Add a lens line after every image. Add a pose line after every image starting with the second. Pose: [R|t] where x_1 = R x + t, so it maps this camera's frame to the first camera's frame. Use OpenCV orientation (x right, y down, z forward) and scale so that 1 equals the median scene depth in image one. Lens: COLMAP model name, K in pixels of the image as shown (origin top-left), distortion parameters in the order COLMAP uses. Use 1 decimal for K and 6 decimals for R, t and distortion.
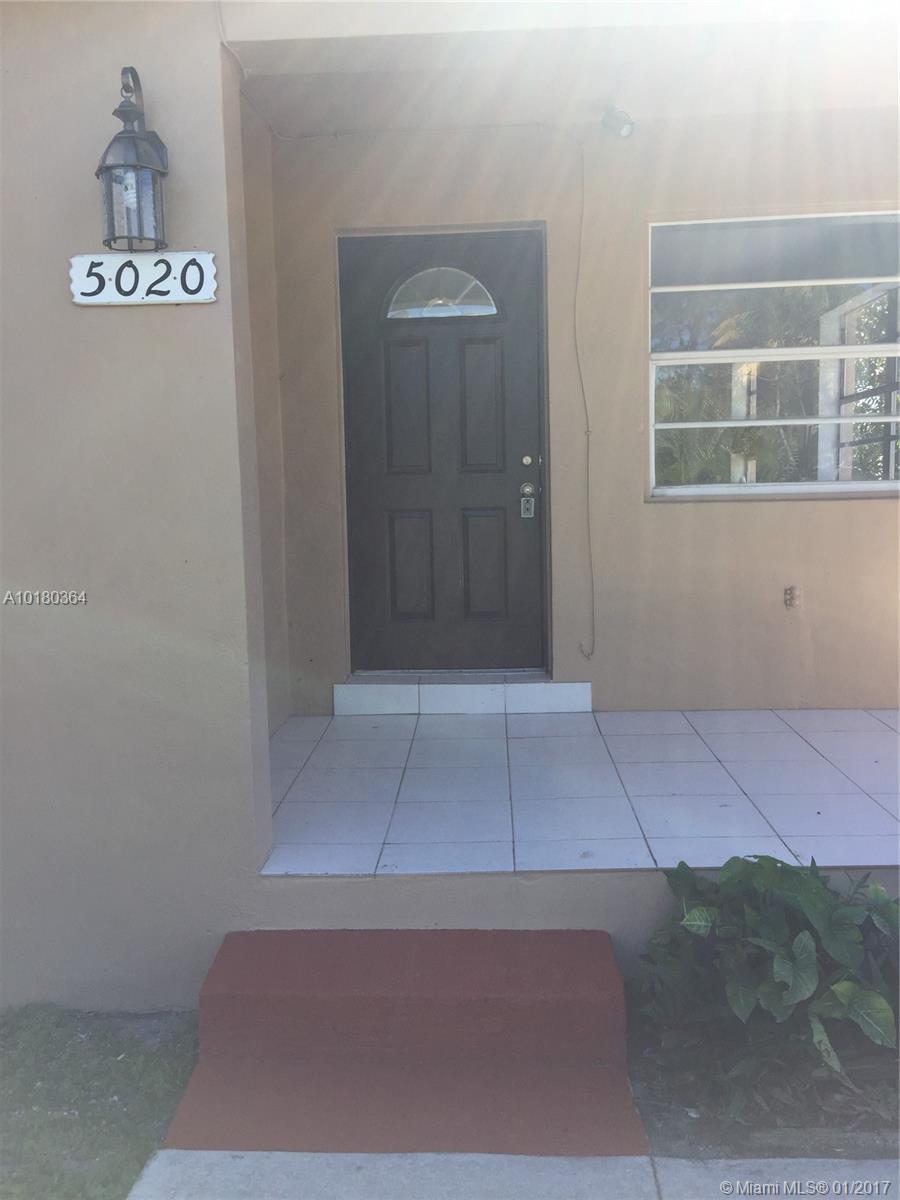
lens RADIAL K [[1019.4, 0, 445.7], [0, 1019.4, 599.4], [0, 0, 1]] dist [0.054075, -0.014169]
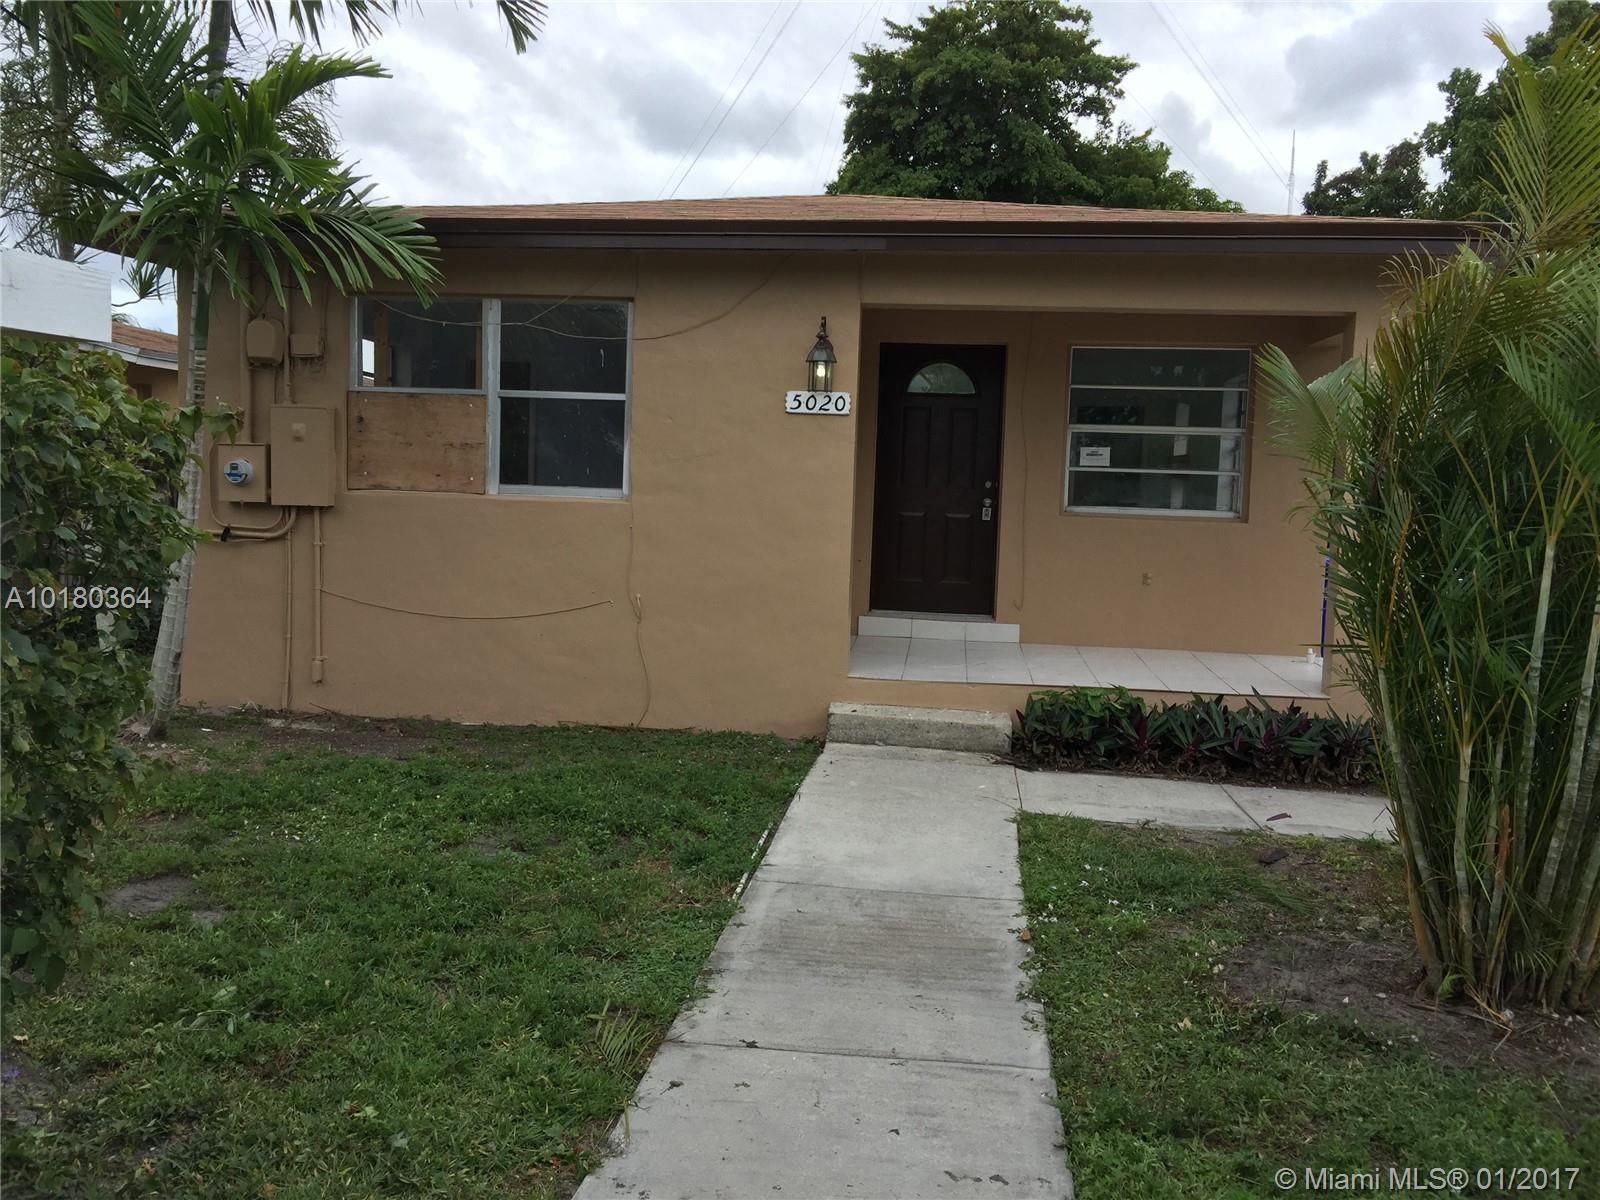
lens RADIAL K [[1359.2, 0, 794.7], [0, 1359.2, 600.8], [0, 0, 1]] dist [0.054075, -0.014169]
pose [[0.995595, 0.064907, -0.067666, -0.114151], [-0.066109, 0.997689, -0.015685, 0.173717], [0.066491, 0.020090, 0.997585, -1.981914]]
